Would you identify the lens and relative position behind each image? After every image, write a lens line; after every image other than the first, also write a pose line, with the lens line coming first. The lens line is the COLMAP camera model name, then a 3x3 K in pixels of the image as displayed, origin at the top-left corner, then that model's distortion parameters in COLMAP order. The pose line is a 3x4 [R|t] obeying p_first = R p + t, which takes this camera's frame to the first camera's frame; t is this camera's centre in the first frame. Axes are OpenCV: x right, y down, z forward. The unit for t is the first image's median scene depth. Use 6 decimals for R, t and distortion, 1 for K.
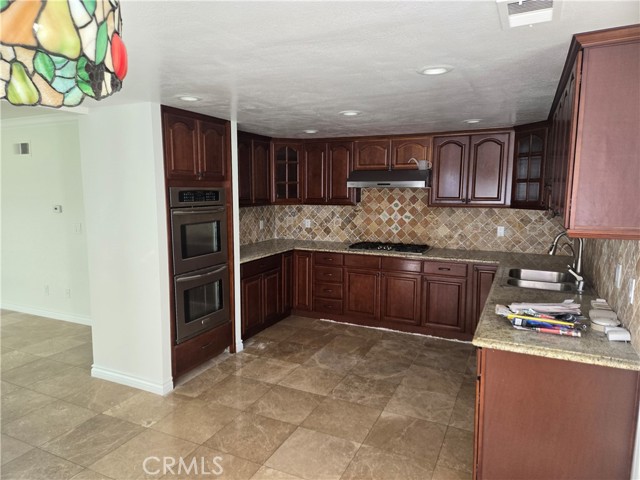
lens RADIAL K [[427.6, 0, 319.2], [0, 427.6, 242.4], [0, 0, 1]] dist [0.058913, -0.045942]
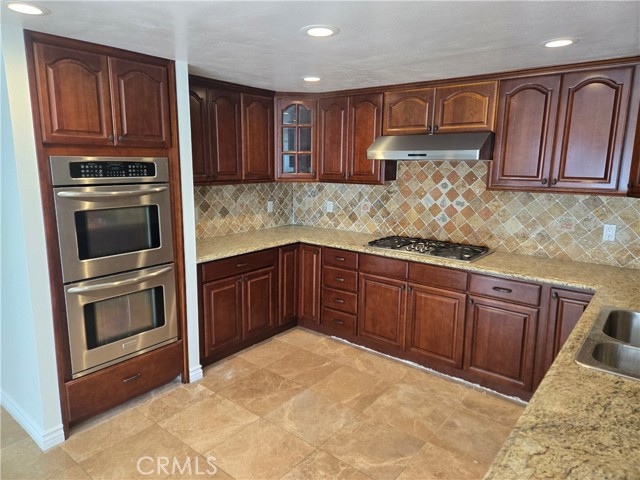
lens RADIAL K [[427.6, 0, 319.8], [0, 427.6, 235.9], [0, 0, 1]] dist [0.058913, -0.045942]
pose [[0.972612, 0.048757, -0.227262, 0.164239], [-0.037685, 0.997893, 0.052810, -0.039489], [0.229358, -0.042800, 0.972401, 0.308190]]
